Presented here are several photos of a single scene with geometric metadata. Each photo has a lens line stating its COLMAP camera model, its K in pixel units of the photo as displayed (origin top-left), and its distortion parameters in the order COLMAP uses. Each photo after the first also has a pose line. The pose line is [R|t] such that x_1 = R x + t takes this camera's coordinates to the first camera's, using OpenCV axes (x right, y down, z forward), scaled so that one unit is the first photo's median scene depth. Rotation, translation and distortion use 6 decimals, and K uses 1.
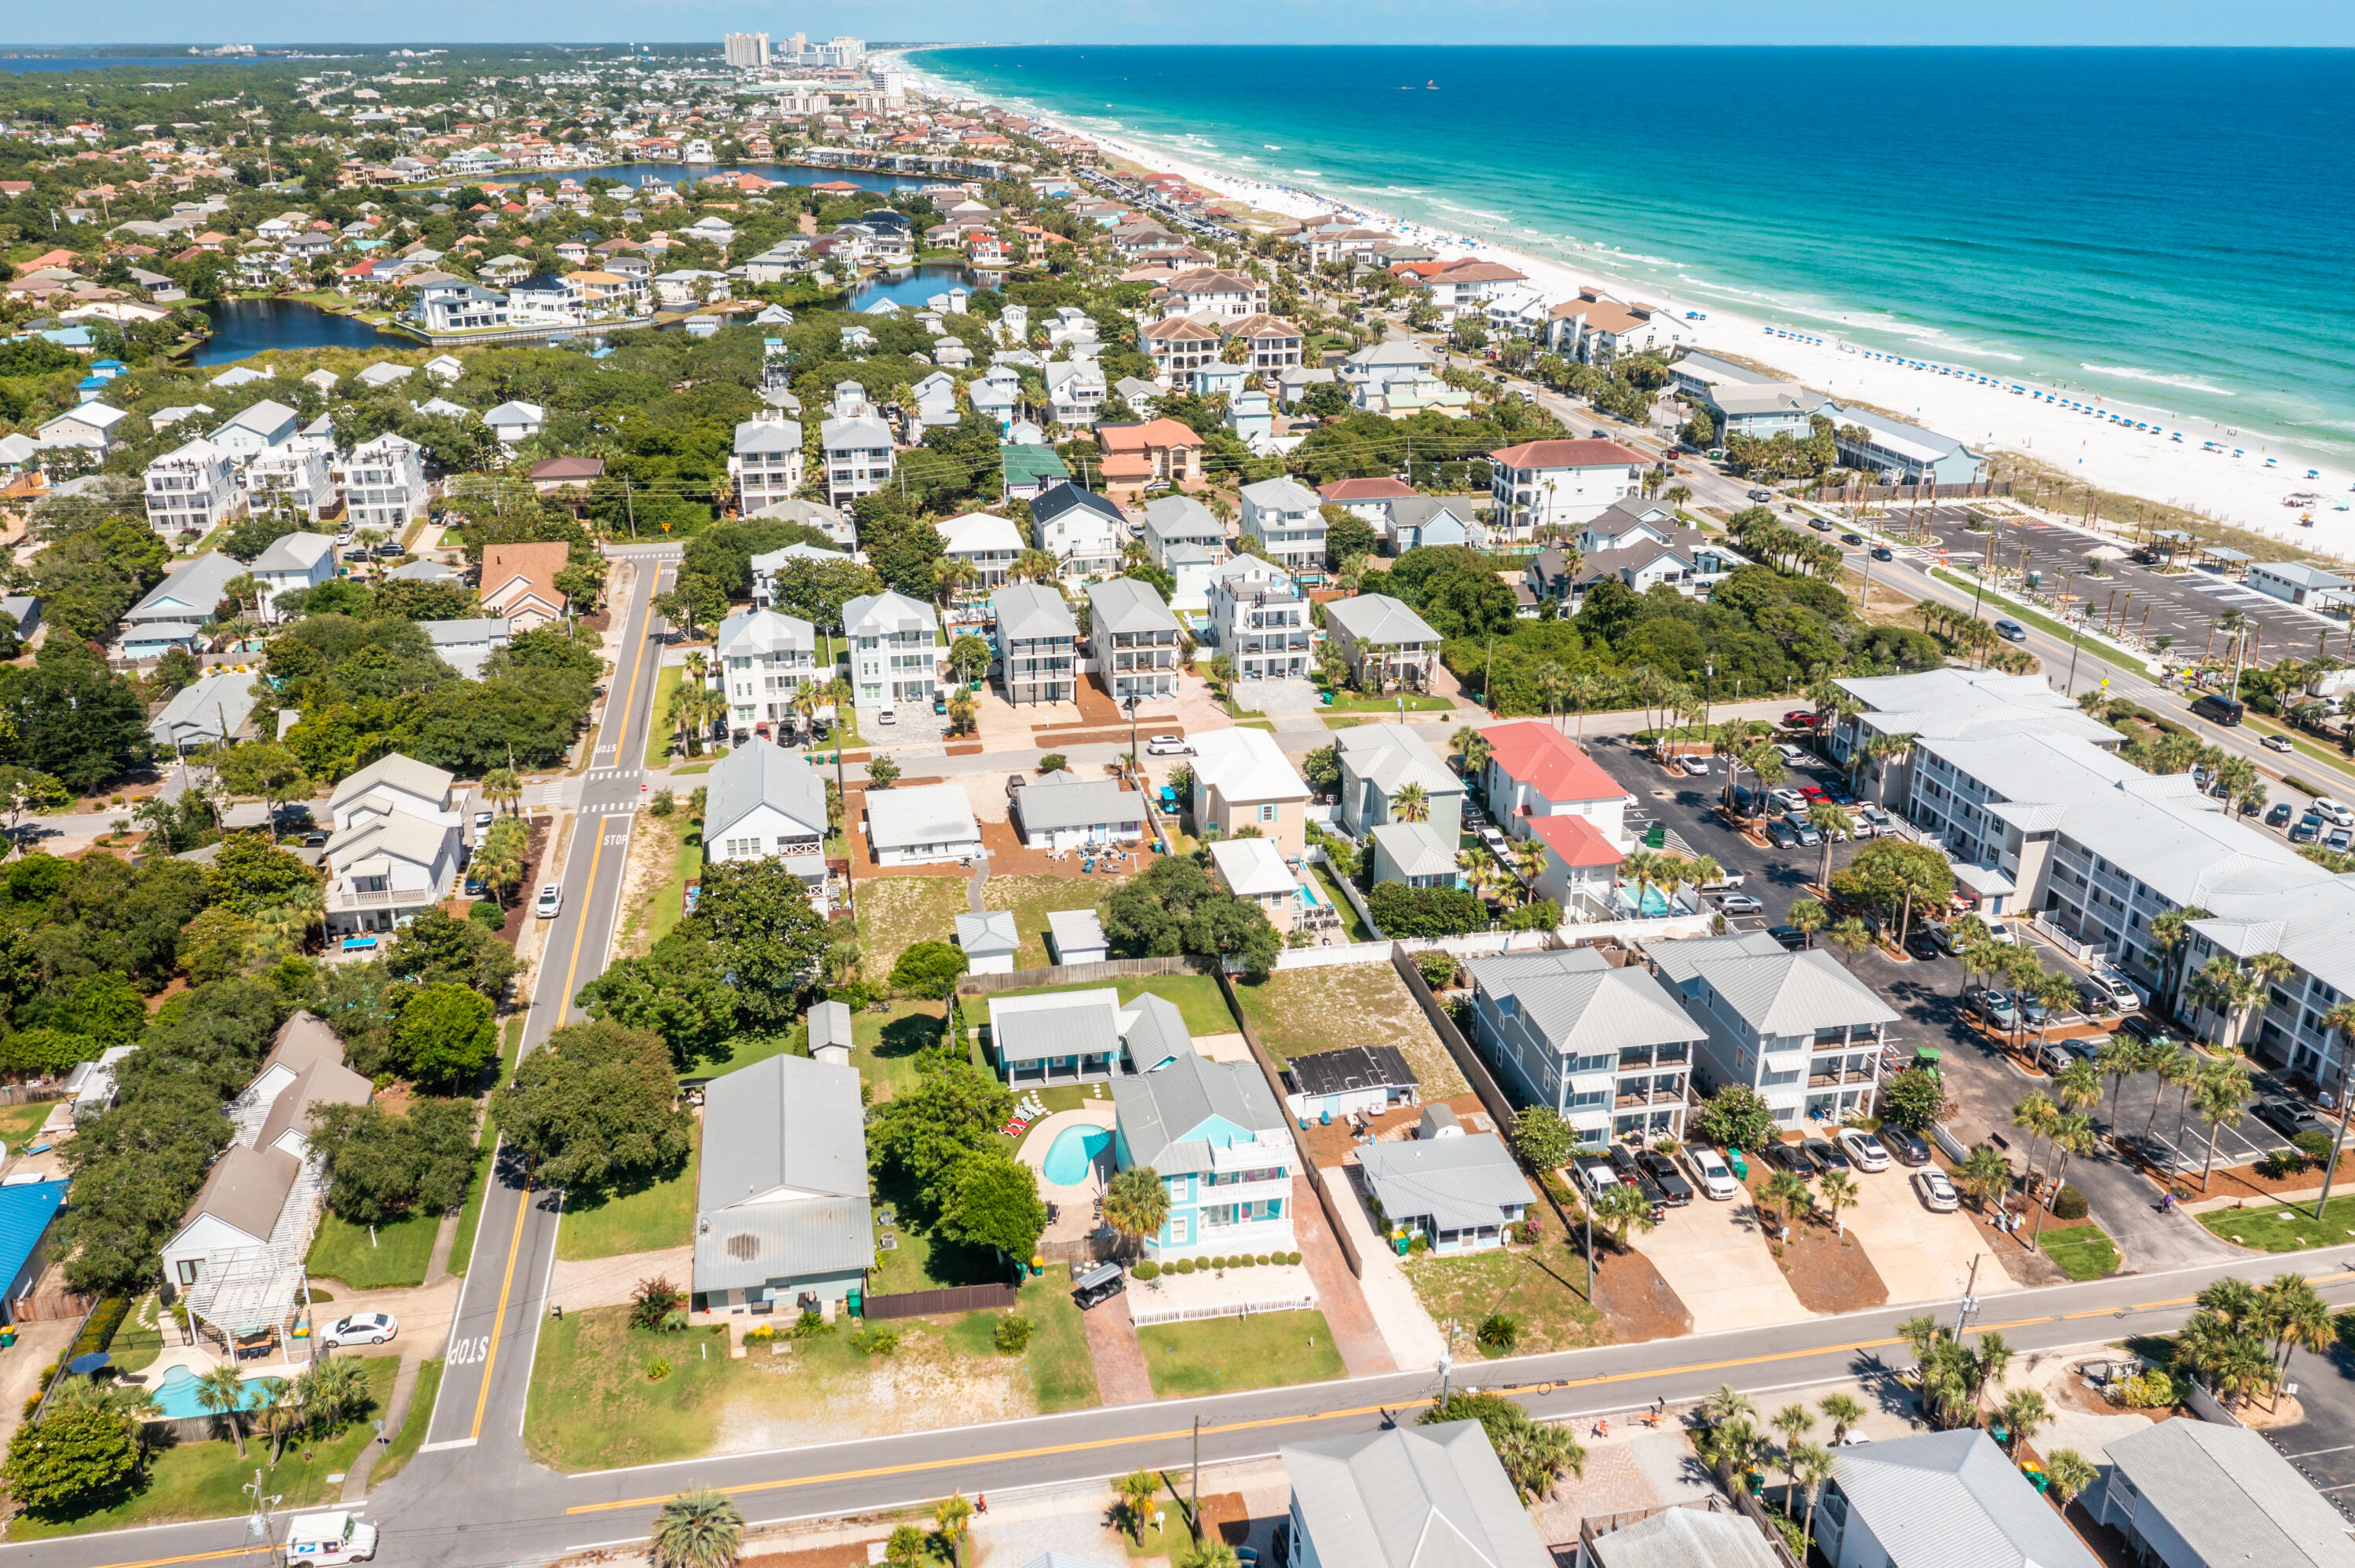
lens RADIAL K [[1926.1, 0, 1179.8], [0, 1926.1, 781.4], [0, 0, 1]] dist [-0.007304, 0.006925]
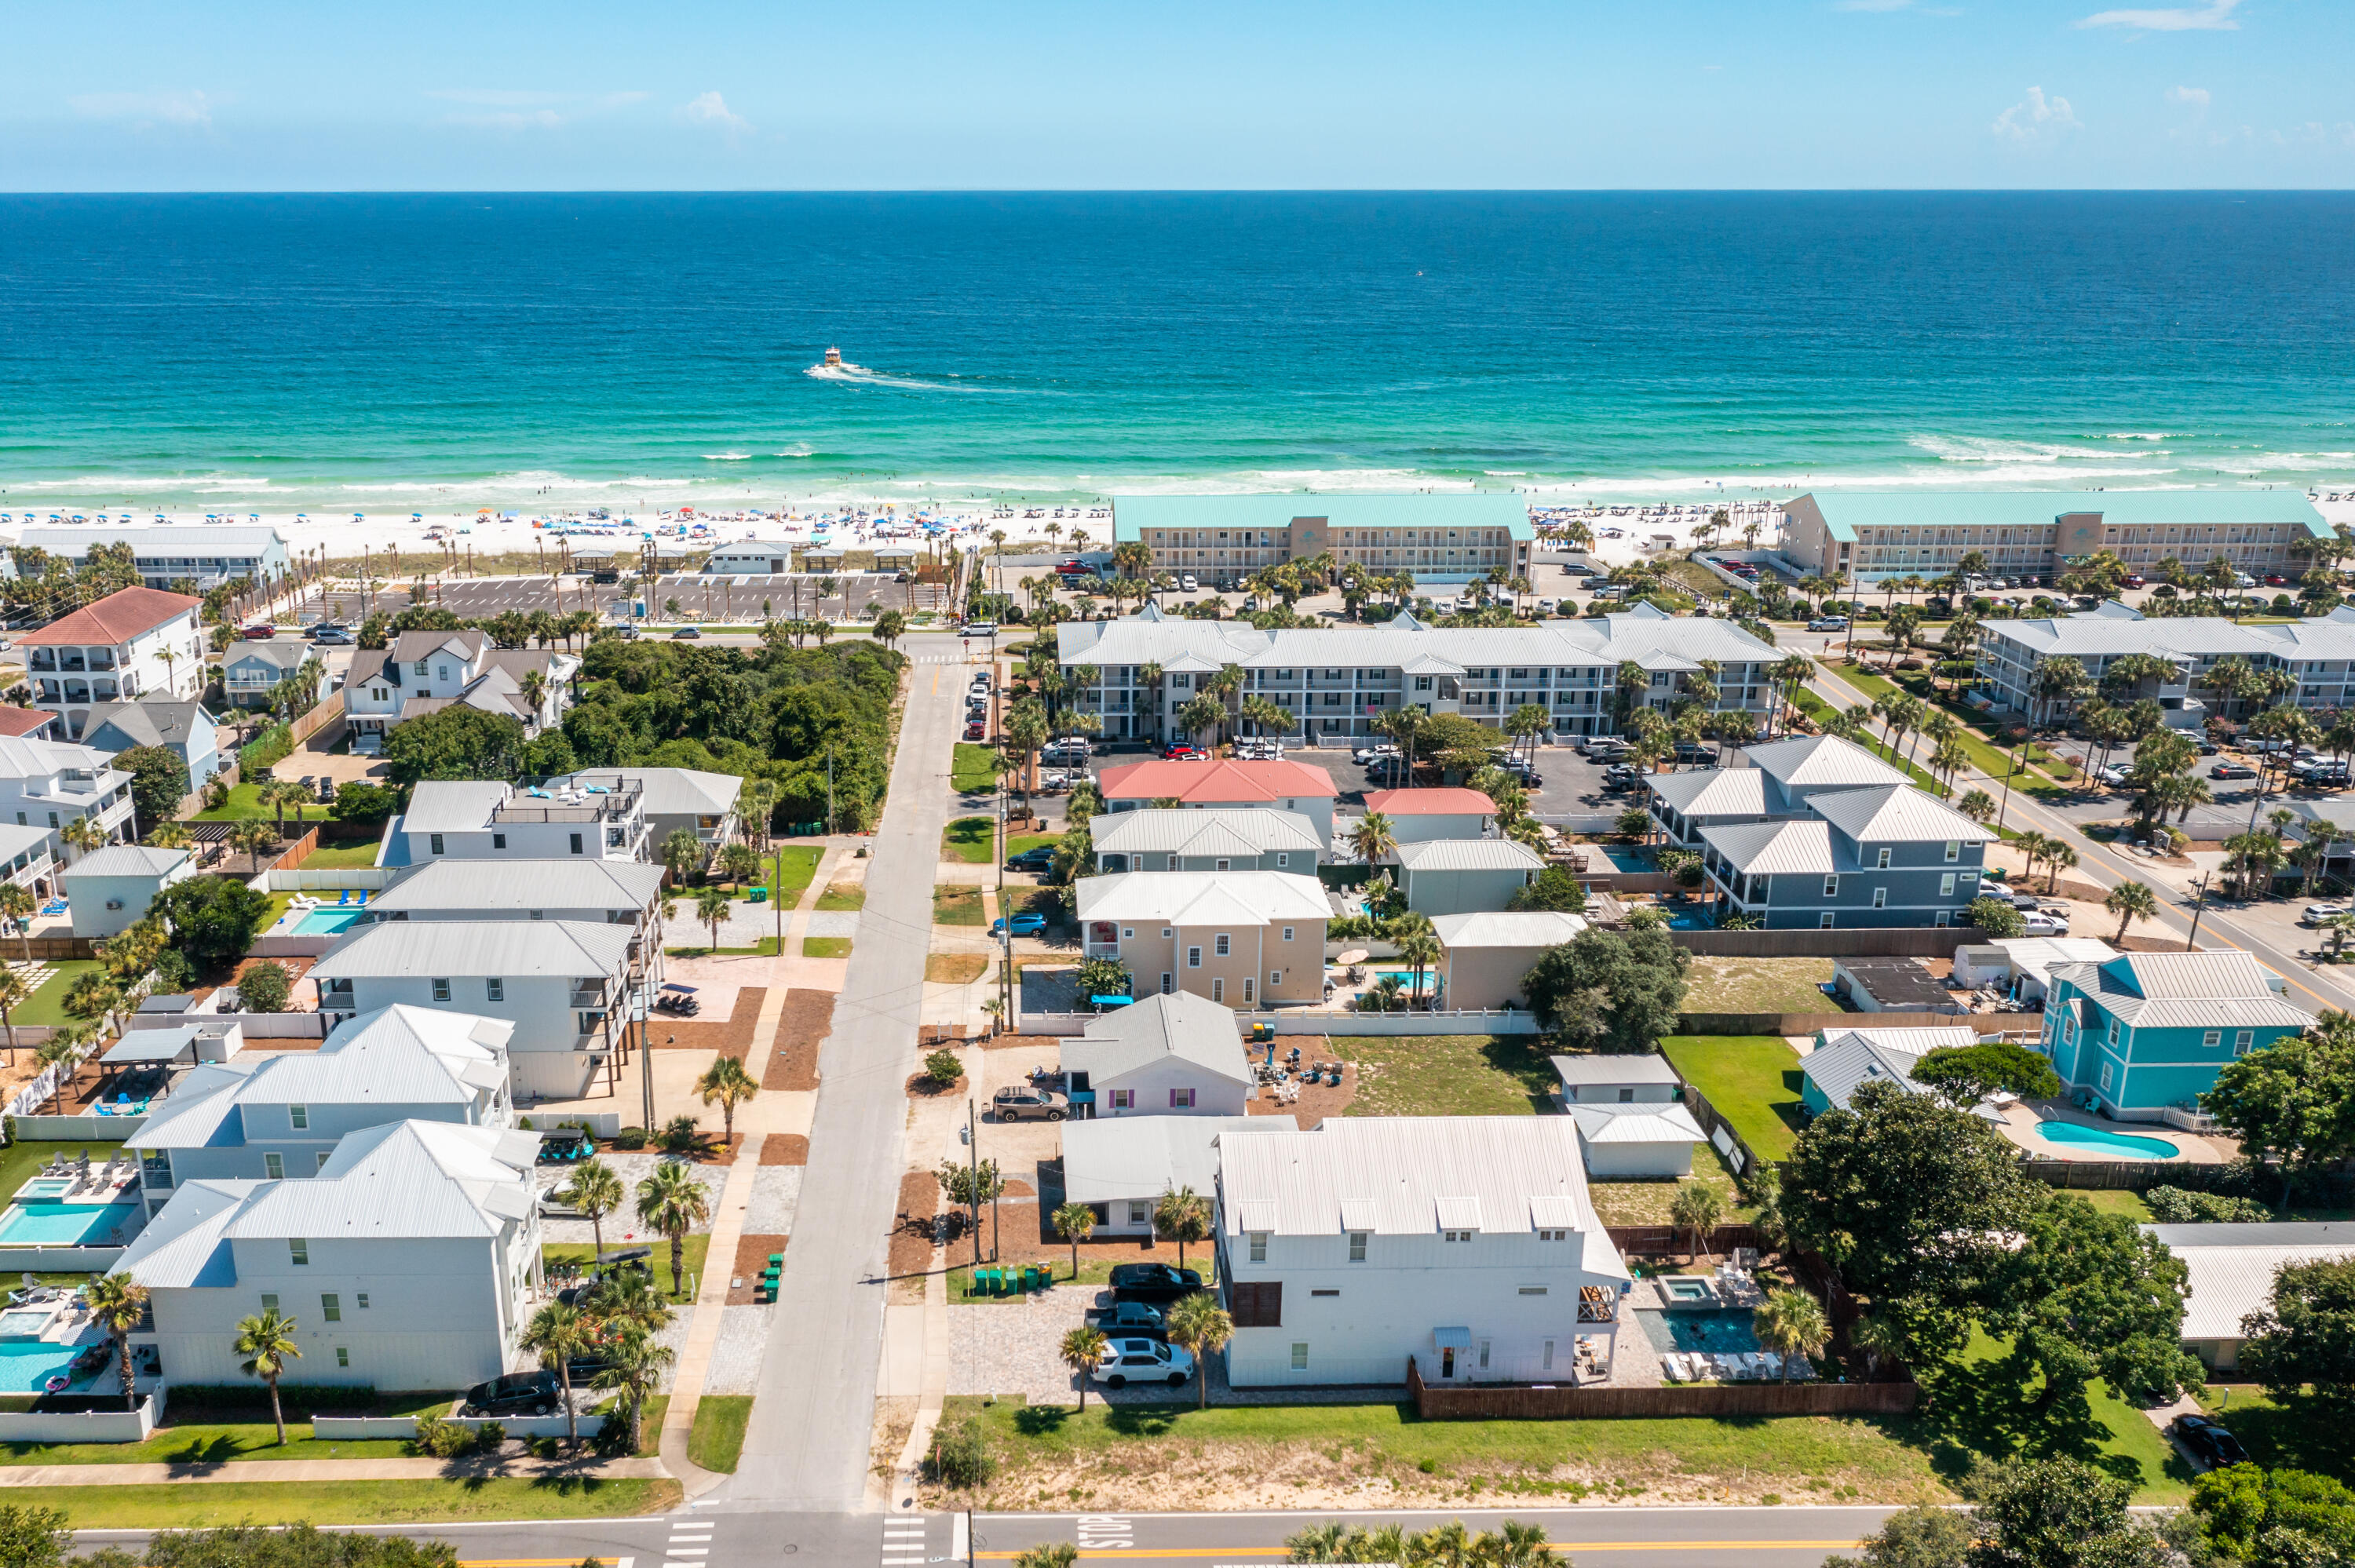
lens RADIAL K [[1939.4, 0, 1053.5], [0, 1939.4, 788.5], [0, 0, 1]] dist [-0.006185, 0.001703]
pose [[0.176947, -0.293504, 0.939439, -0.558749], [0.356157, 0.908909, 0.216882, -0.192971], [-0.917520, 0.296211, 0.265362, 0.694122]]
